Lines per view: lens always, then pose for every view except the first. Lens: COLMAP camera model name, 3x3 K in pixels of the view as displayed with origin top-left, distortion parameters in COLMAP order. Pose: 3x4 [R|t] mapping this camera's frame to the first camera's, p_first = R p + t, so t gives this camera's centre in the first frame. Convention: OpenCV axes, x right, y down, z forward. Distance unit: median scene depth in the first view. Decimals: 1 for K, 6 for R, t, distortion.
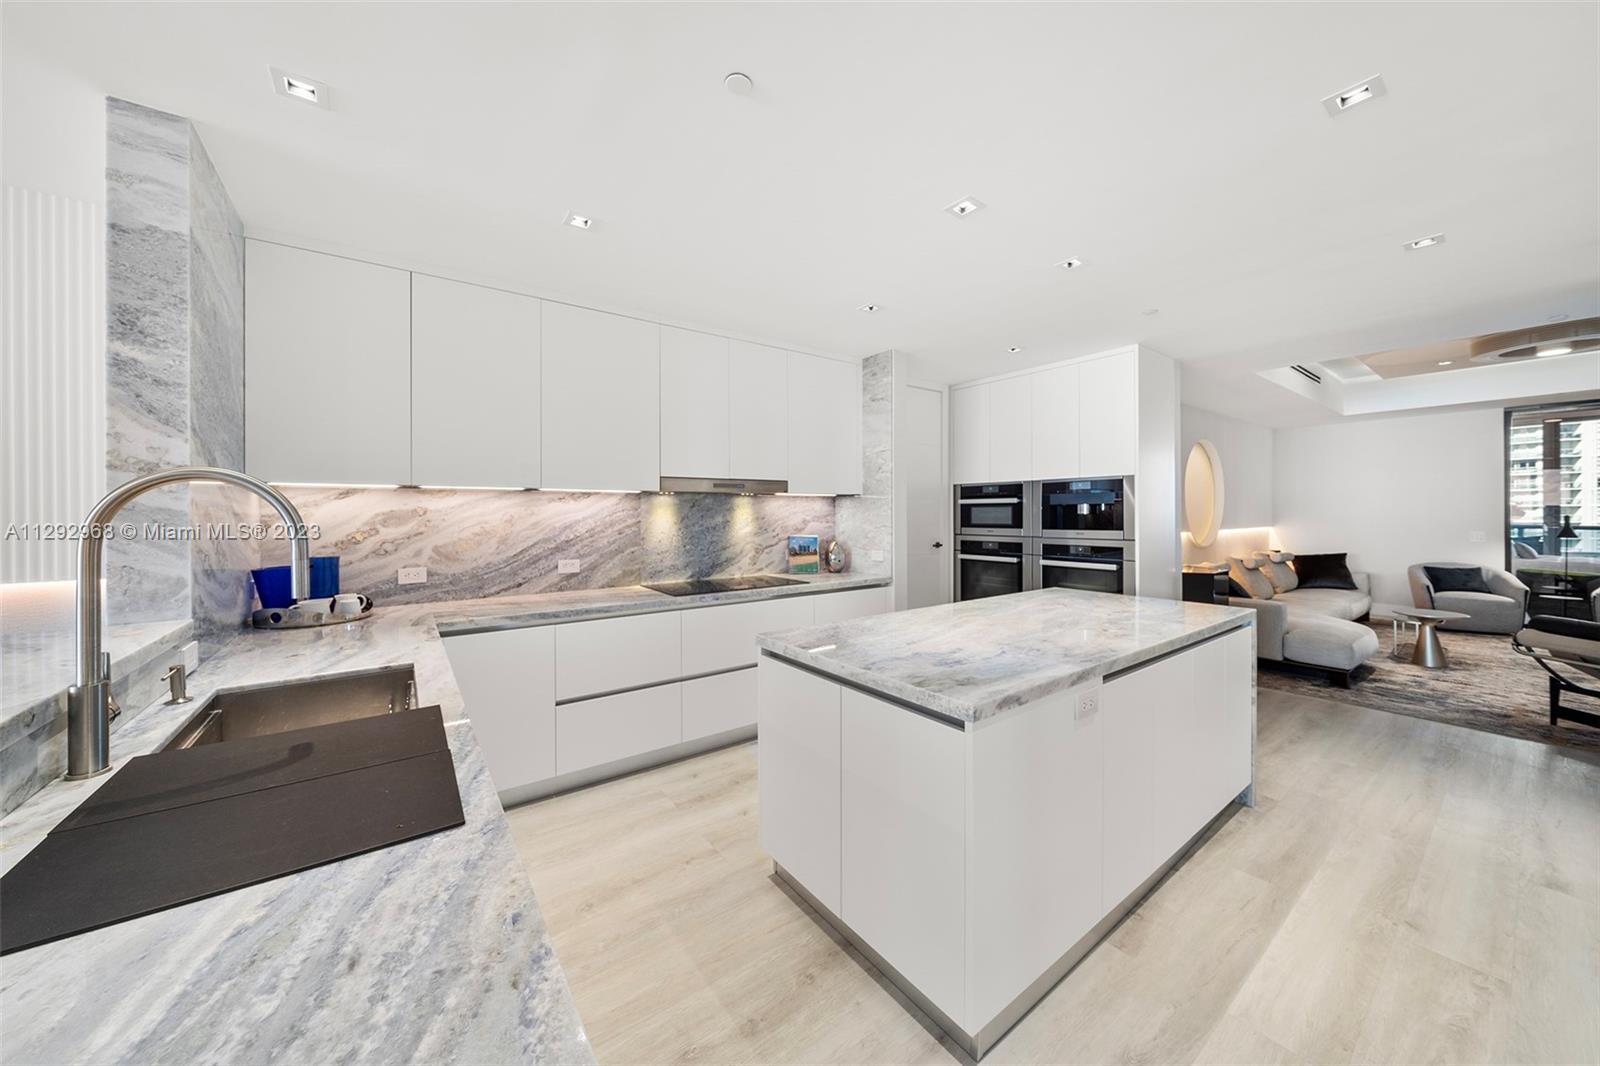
lens RADIAL K [[548.2, 0, 790.5], [0, 548.2, 519.1], [0, 0, 1]] dist [-0.001999, -0.000087]
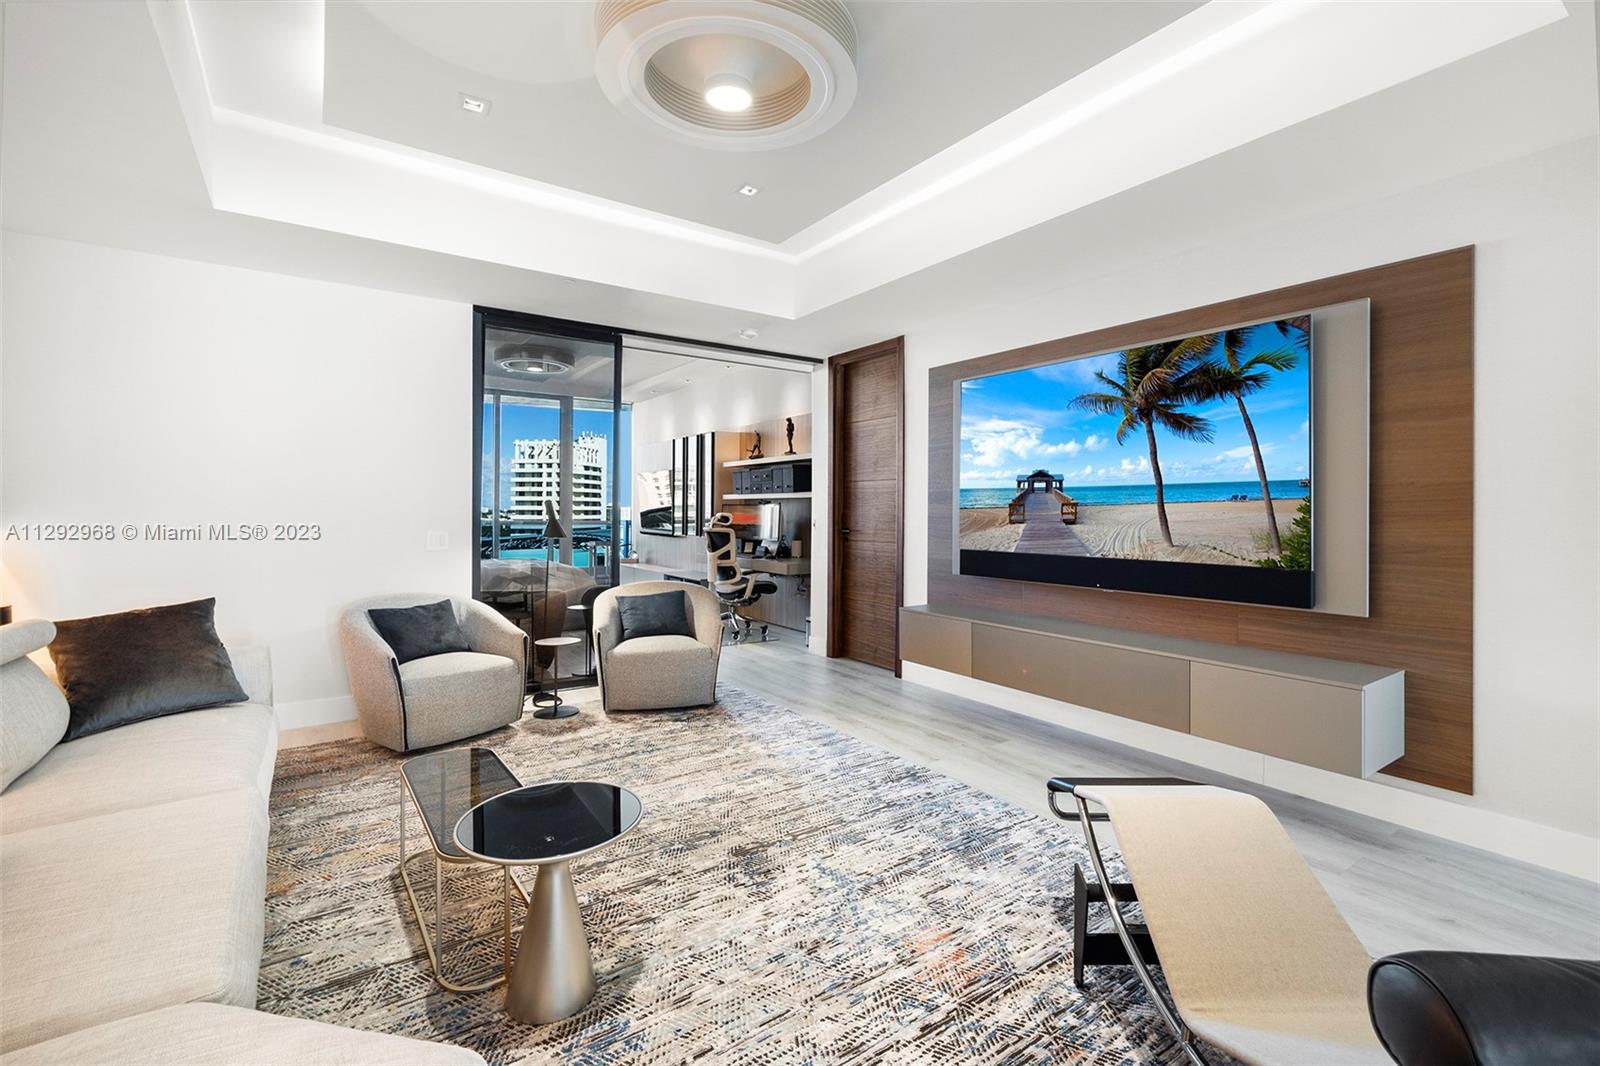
lens RADIAL K [[697.2, 0, 796.9], [0, 697.2, 508.3], [0, 0, 1]] dist [0.001201, 0.000243]
pose [[0.018118, 0.006309, 0.999816, 1.153086], [0.005927, 0.999962, -0.006417, 0.016814], [-0.999818, 0.006042, 0.018080, 1.243254]]
